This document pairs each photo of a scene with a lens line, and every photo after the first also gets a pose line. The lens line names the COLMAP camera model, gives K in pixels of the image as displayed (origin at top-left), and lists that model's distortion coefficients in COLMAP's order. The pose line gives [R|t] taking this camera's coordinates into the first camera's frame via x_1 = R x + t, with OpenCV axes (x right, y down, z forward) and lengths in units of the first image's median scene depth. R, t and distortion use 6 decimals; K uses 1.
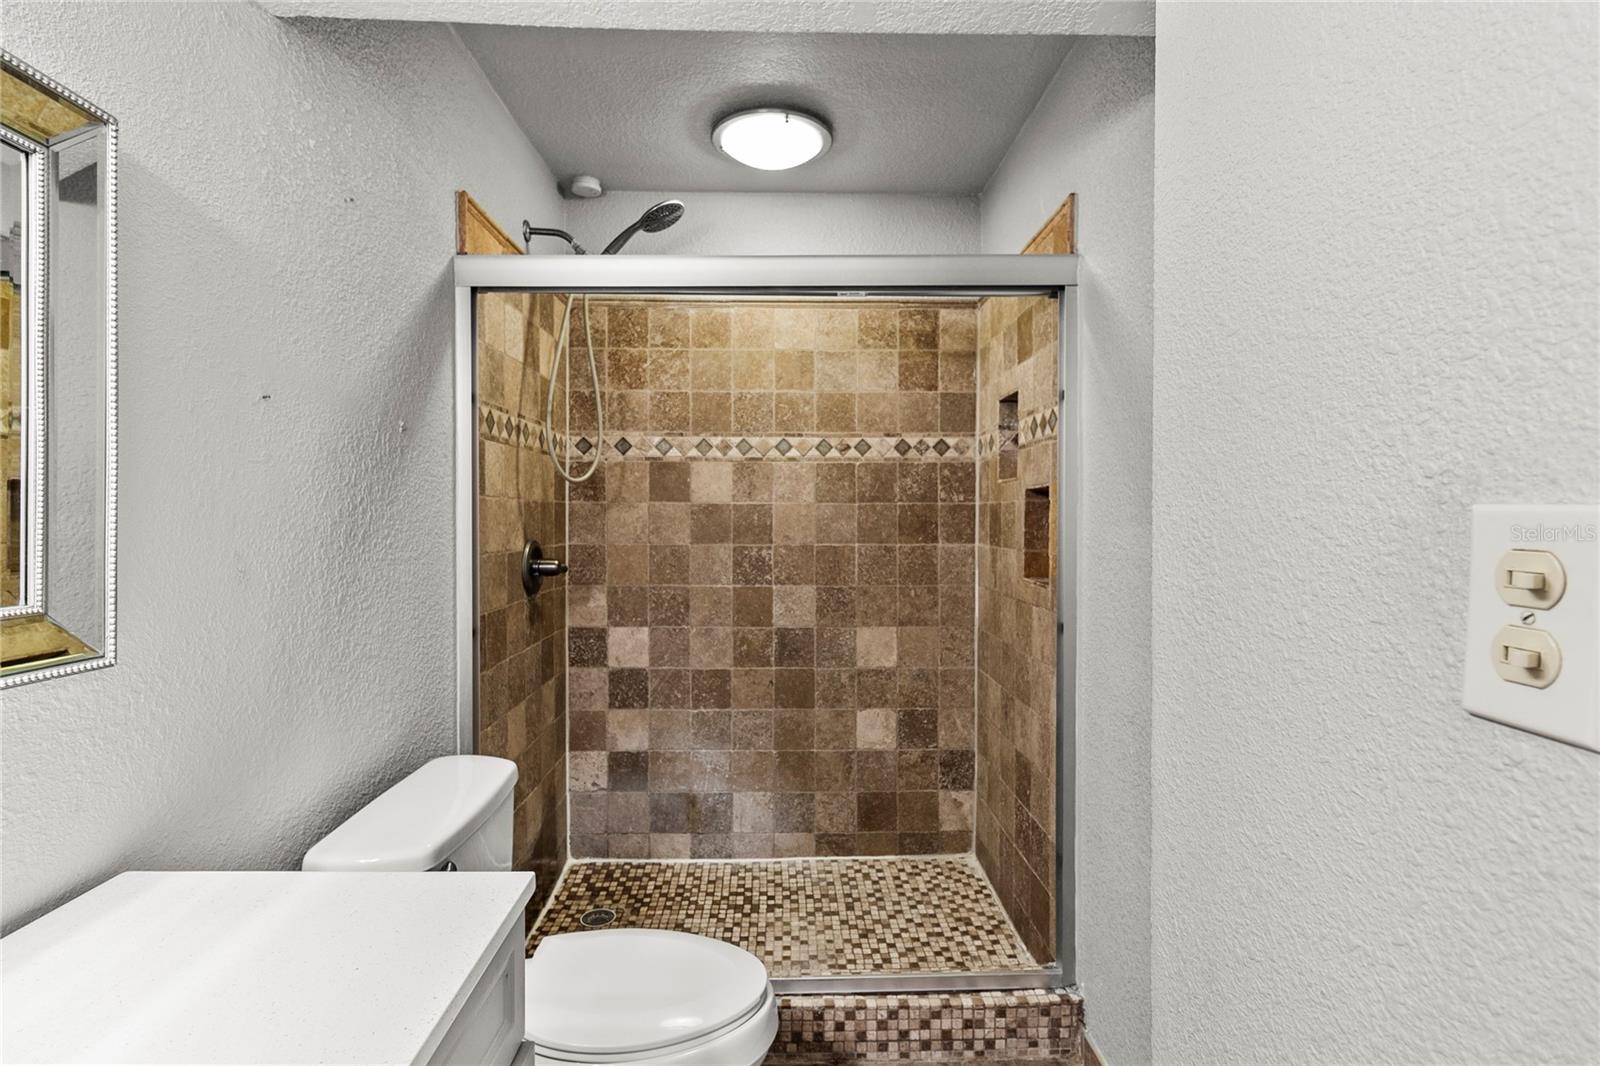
lens RADIAL K [[754.9, 0, 795.8], [0, 754.9, 528.1], [0, 0, 1]] dist [0.002418, -0.000148]
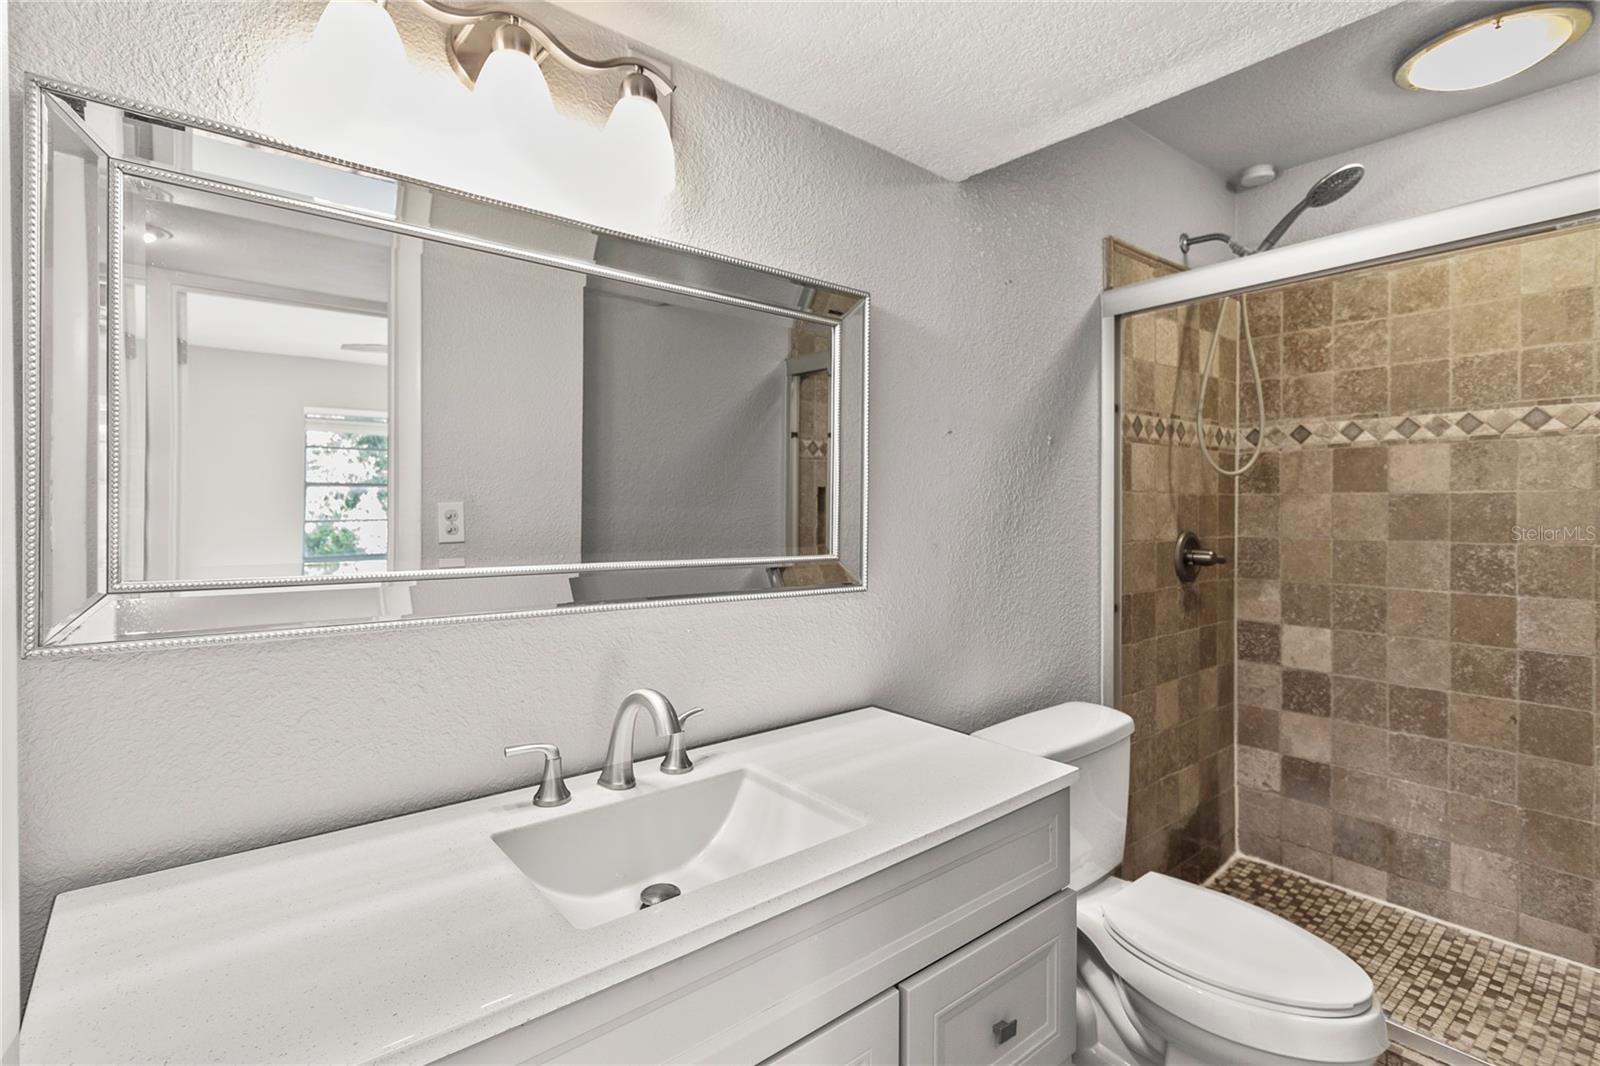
lens RADIAL K [[754.9, 0, 795.8], [0, 754.9, 528.1], [0, 0, 1]] dist [0.002418, -0.000148]
pose [[0.612238, 0.017262, -0.790485, 0.134609], [-0.009719, 0.999850, 0.014306, 0.001350], [0.790614, -0.001076, 0.612314, -0.079019]]
